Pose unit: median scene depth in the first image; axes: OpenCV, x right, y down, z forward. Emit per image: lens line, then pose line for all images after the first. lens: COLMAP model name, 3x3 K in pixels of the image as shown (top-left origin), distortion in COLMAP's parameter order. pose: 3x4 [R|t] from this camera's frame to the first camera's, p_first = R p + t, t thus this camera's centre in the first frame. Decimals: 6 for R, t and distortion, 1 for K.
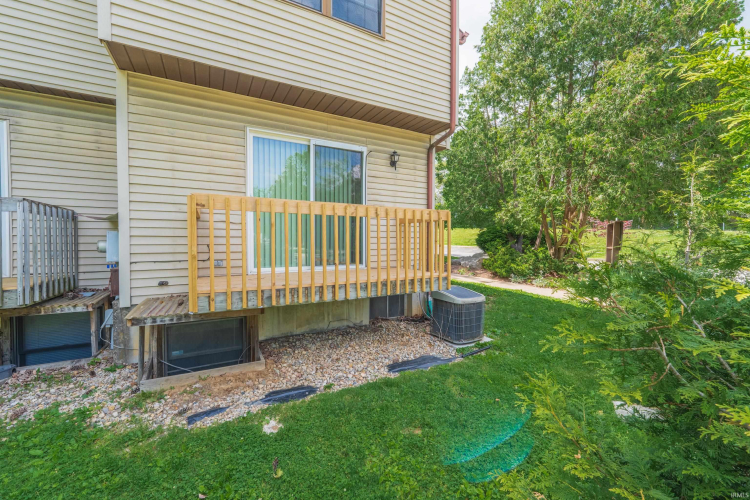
lens RADIAL K [[302.5, 0, 375.0], [0, 302.5, 248.5], [0, 0, 1]] dist [-0.000643, -0.000513]
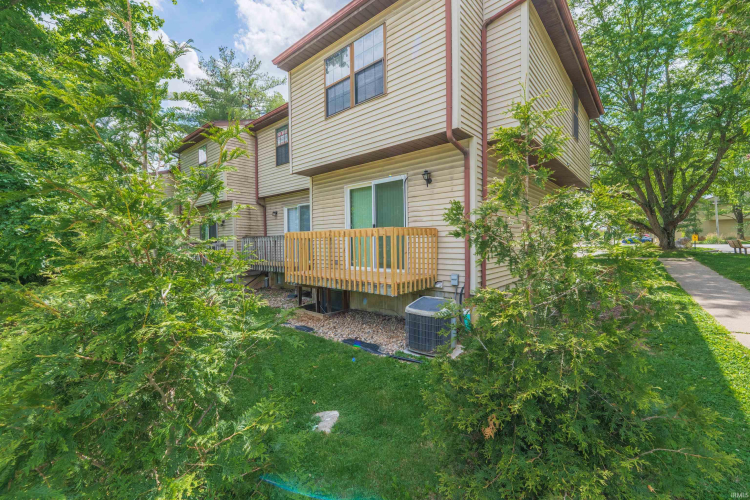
lens RADIAL K [[302.5, 0, 375.1], [0, 302.5, 249.4], [0, 0, 1]] dist [-0.000643, -0.000513]
pose [[0.358085, 0.005463, -0.933673, 1.207690], [-0.018948, 0.999819, -0.001417, -0.029949], [0.933497, 0.018199, 0.358123, 0.502889]]
